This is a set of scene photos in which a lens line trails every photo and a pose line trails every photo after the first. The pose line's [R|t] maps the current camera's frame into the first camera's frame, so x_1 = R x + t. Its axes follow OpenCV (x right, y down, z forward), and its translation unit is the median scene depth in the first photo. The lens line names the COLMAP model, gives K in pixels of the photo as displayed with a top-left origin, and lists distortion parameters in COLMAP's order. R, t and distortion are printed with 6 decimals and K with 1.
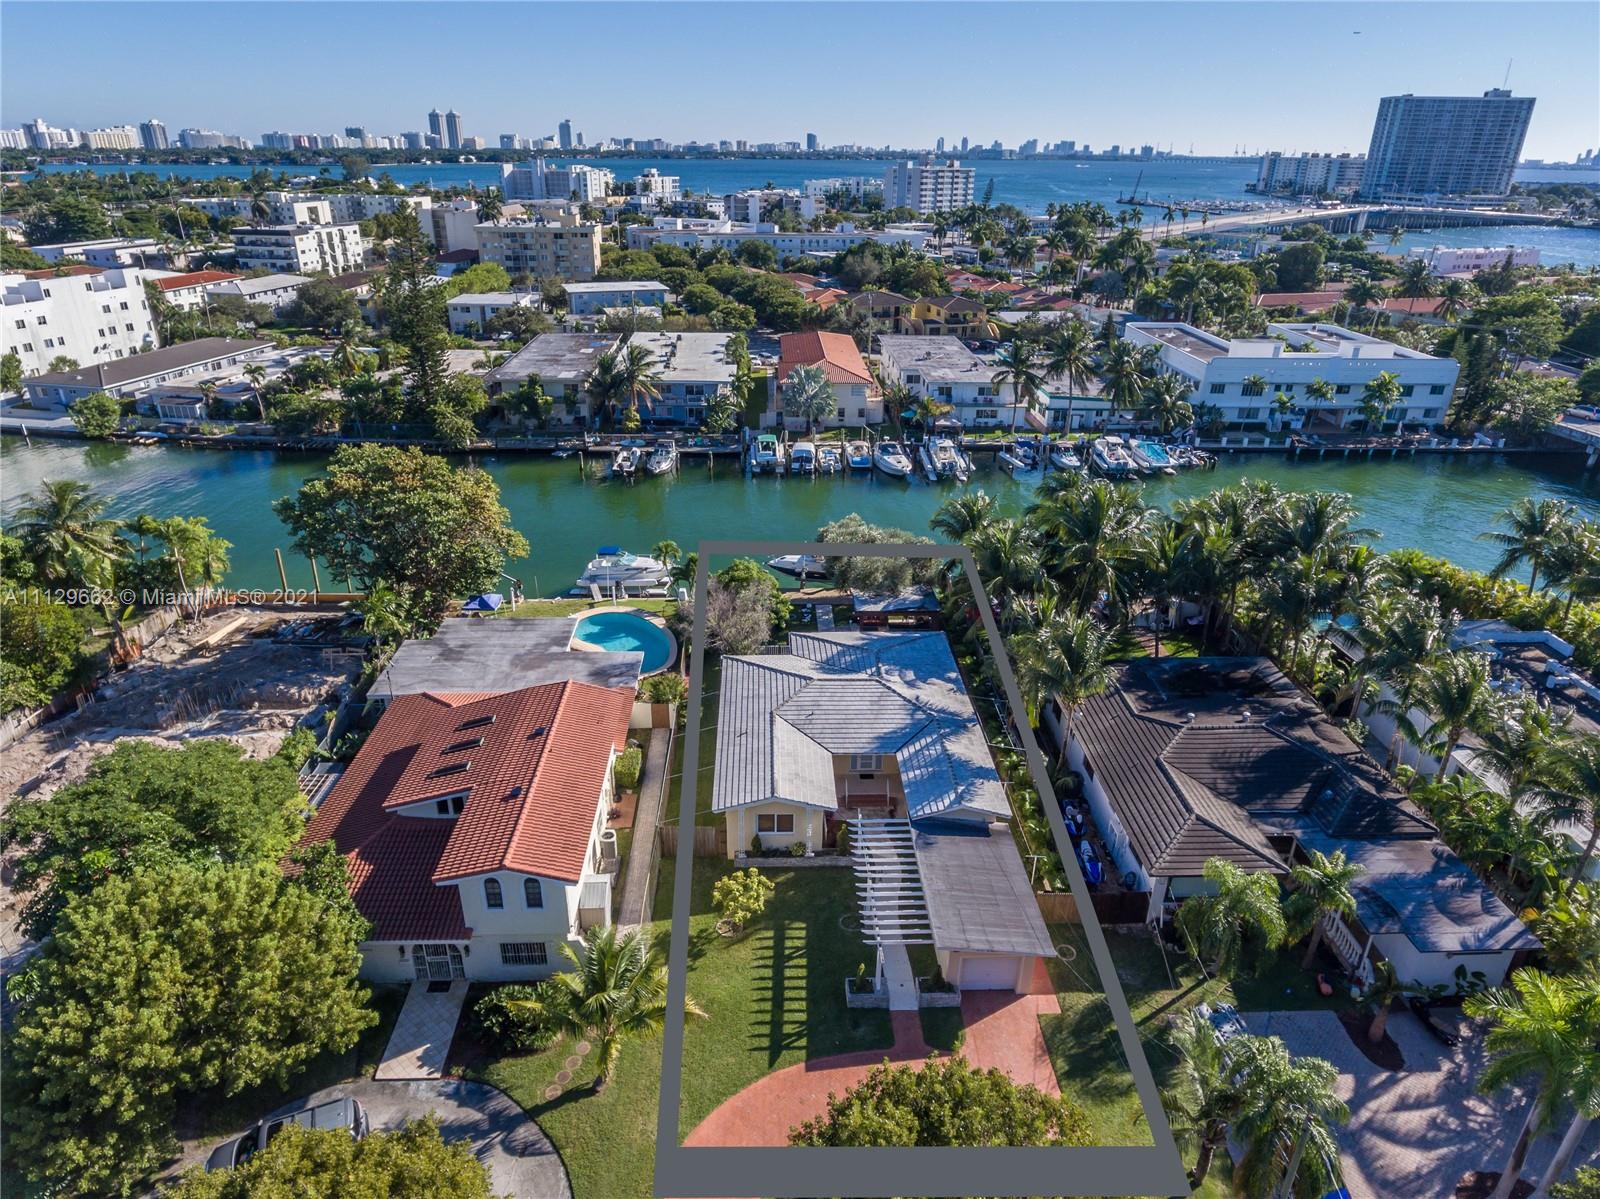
lens RADIAL K [[978.5, 0, 799.8], [0, 978.5, 605.7], [0, 0, 1]] dist [-0.002735, -0.000933]
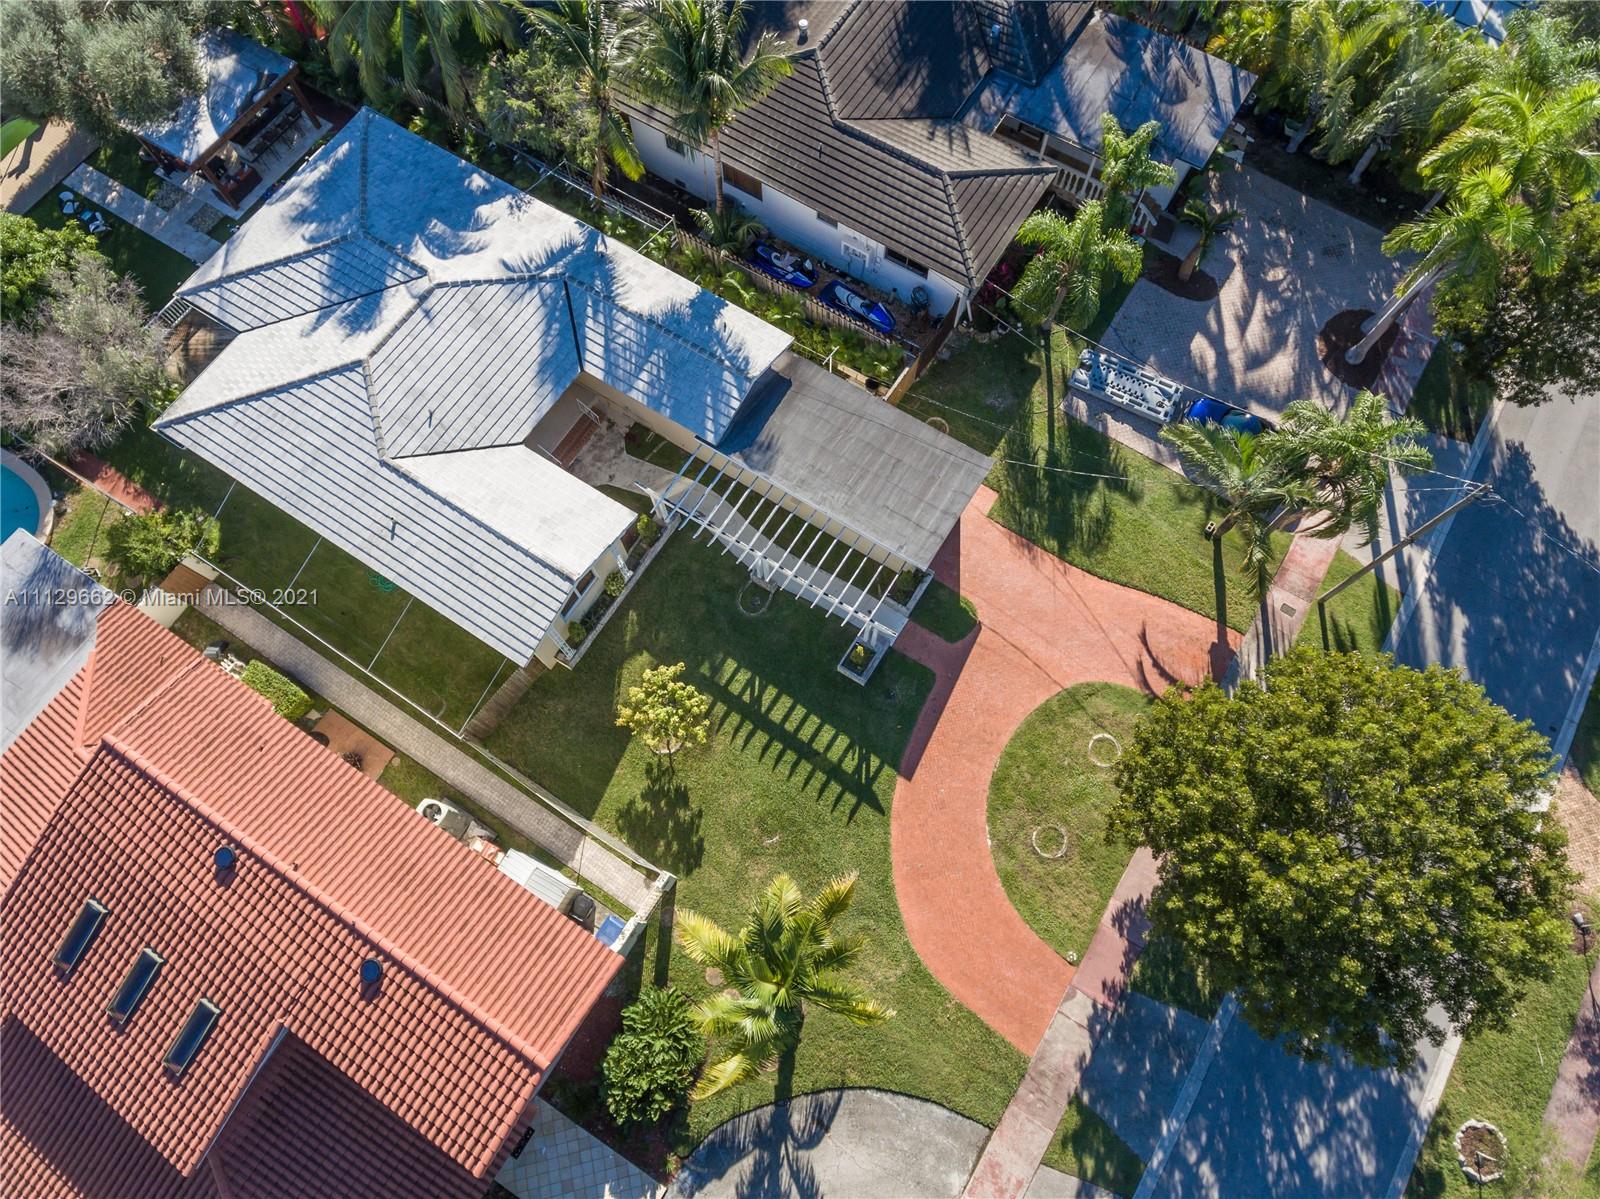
lens RADIAL K [[940.0, 0, 799.8], [0, 940.0, 604.2], [0, 0, 1]] dist [-0.002909, -0.000597]
pose [[0.566827, -0.783779, 0.253767, -0.067424], [0.361117, 0.513241, 0.778574, -0.136608], [-0.740474, -0.349677, 0.573955, 0.321235]]
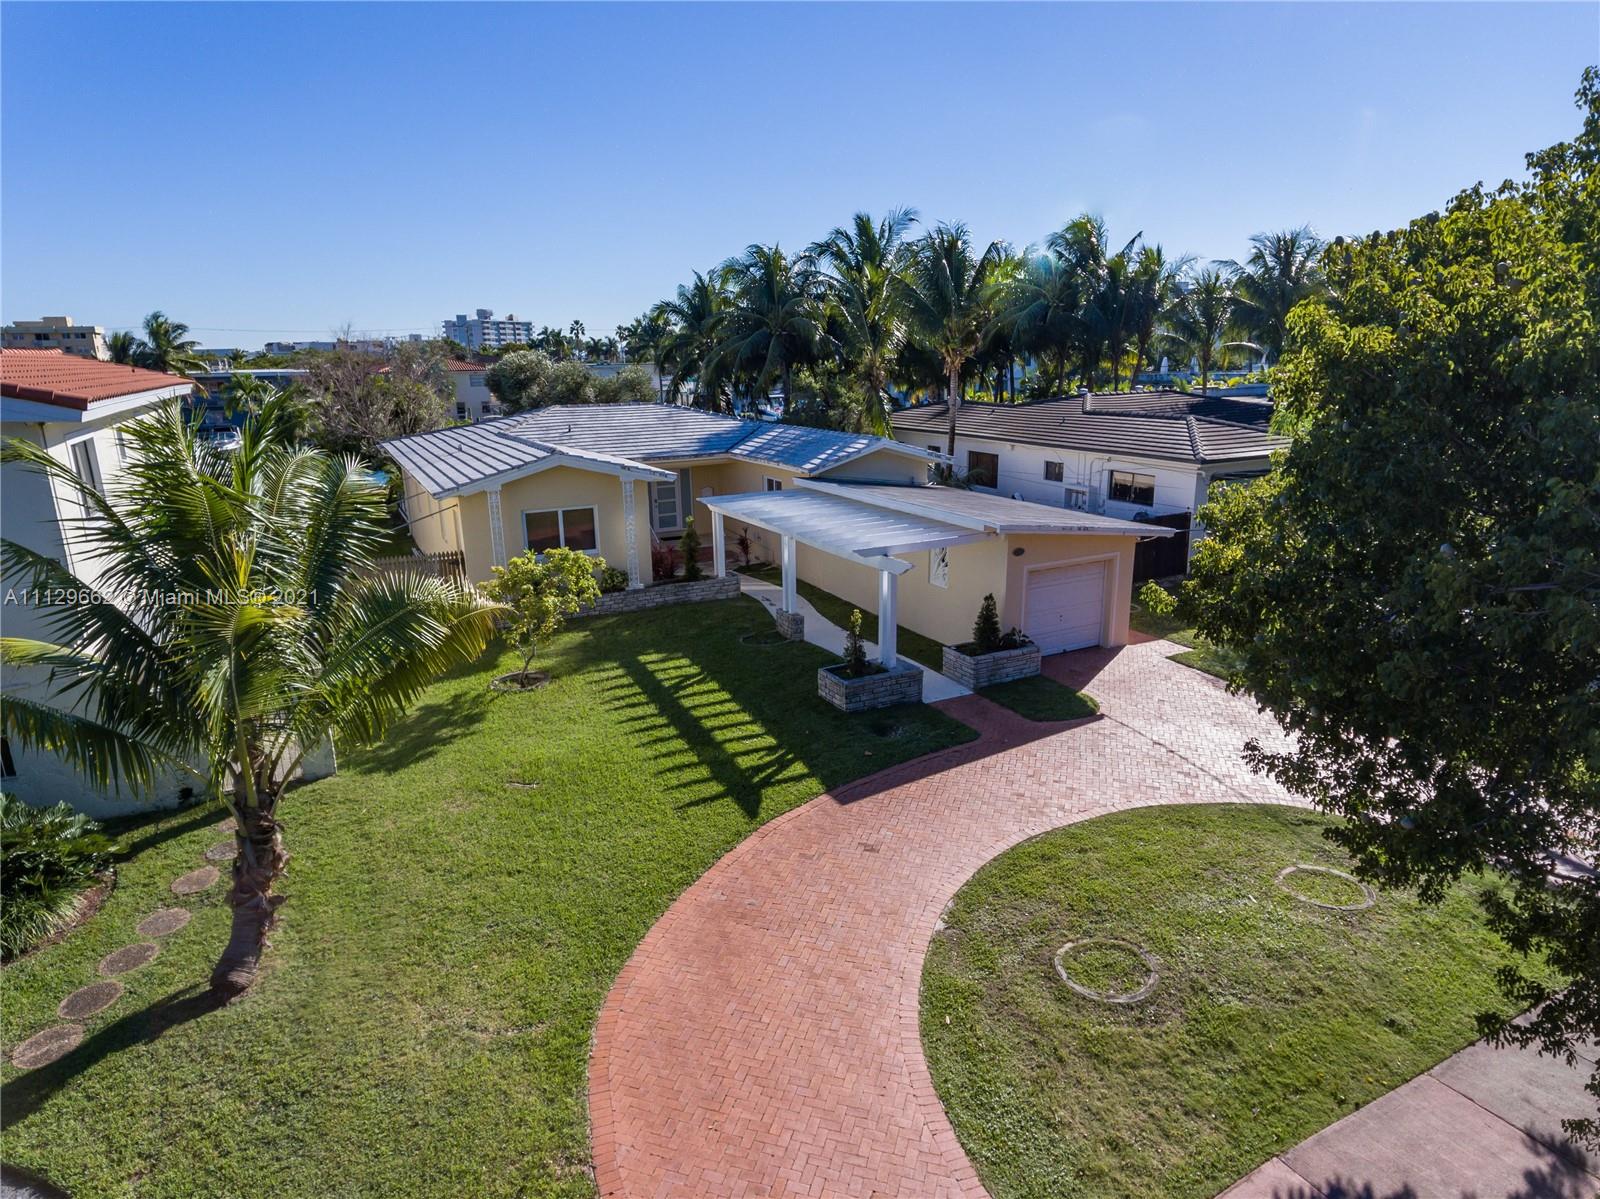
lens RADIAL K [[940.0, 0, 799.8], [0, 940.0, 604.2], [0, 0, 1]] dist [-0.002909, -0.000597]
pose [[0.903867, -0.136164, 0.405567, -0.073397], [0.206069, 0.969345, -0.133811, 0.218725], [-0.374914, 0.204523, 0.904218, 0.318359]]
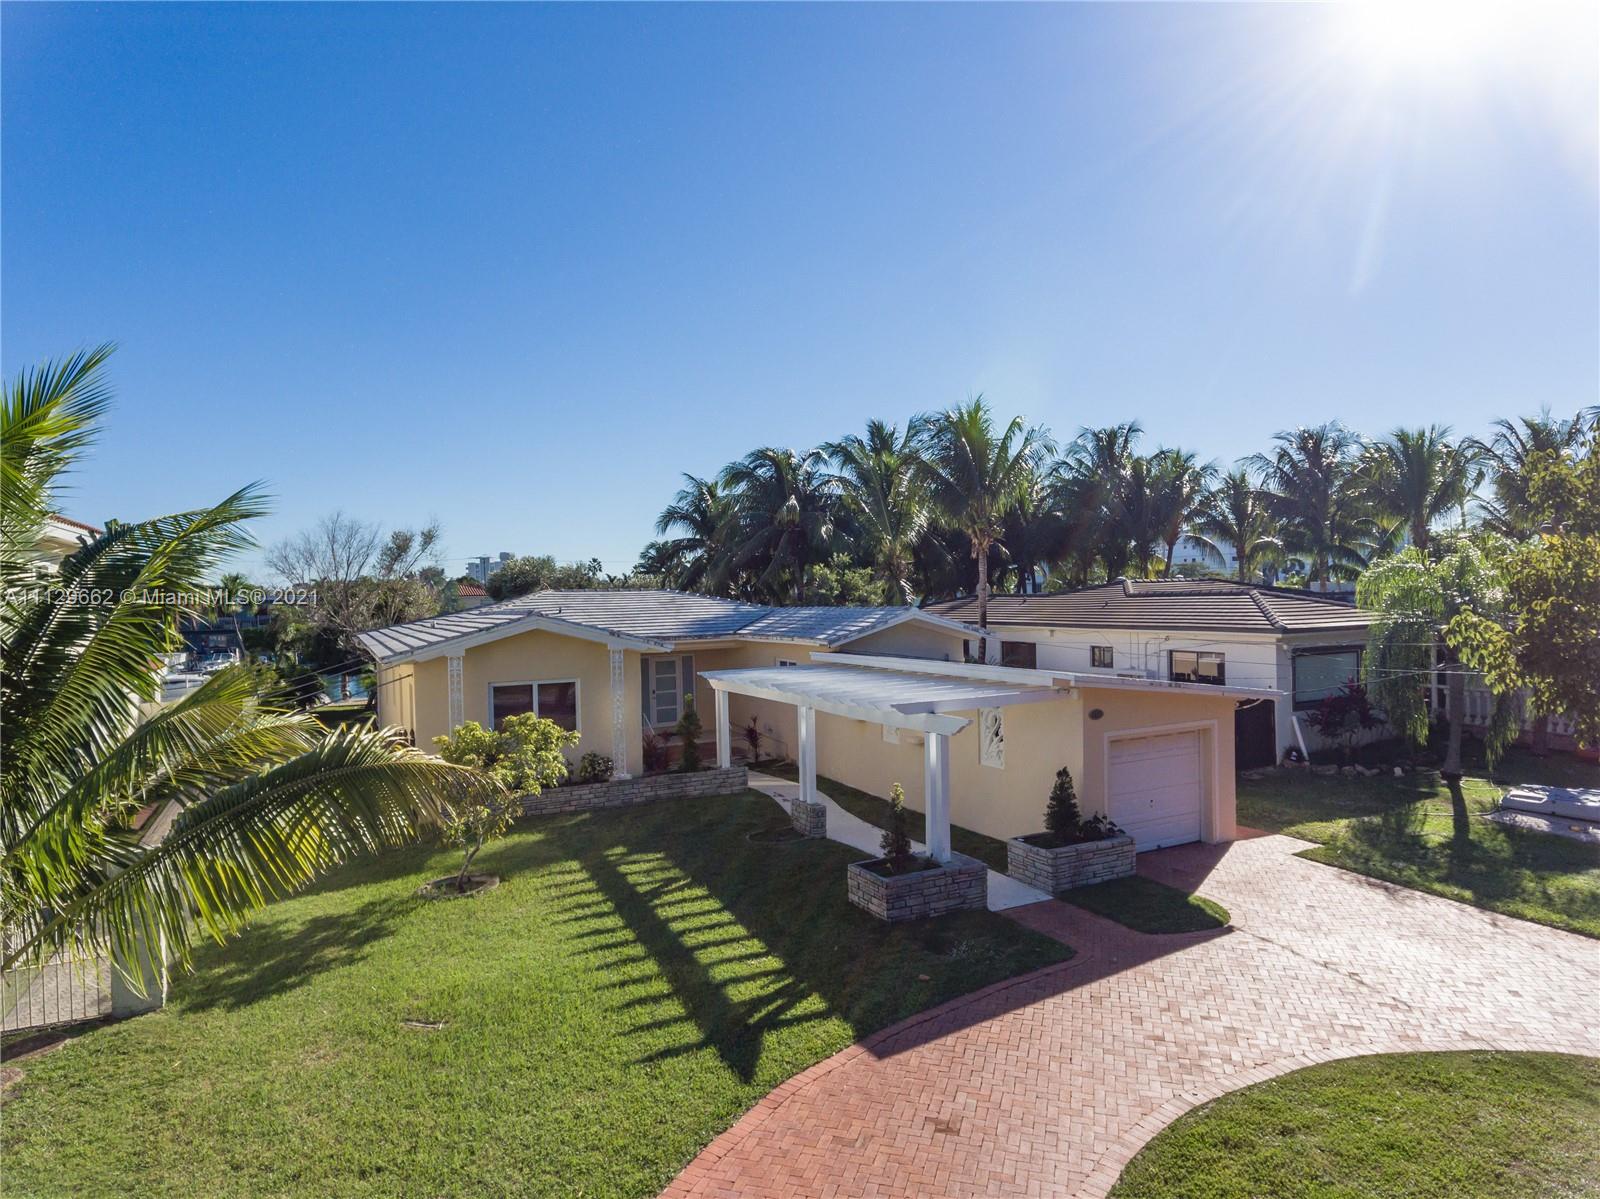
lens RADIAL K [[940.0, 0, 799.8], [0, 940.0, 604.2], [0, 0, 1]] dist [-0.002909, -0.000597]
pose [[0.908246, -0.036652, 0.416828, -0.056519], [0.207742, 0.904213, -0.373151, 0.223954], [-0.363225, 0.425506, 0.828862, 0.367962]]
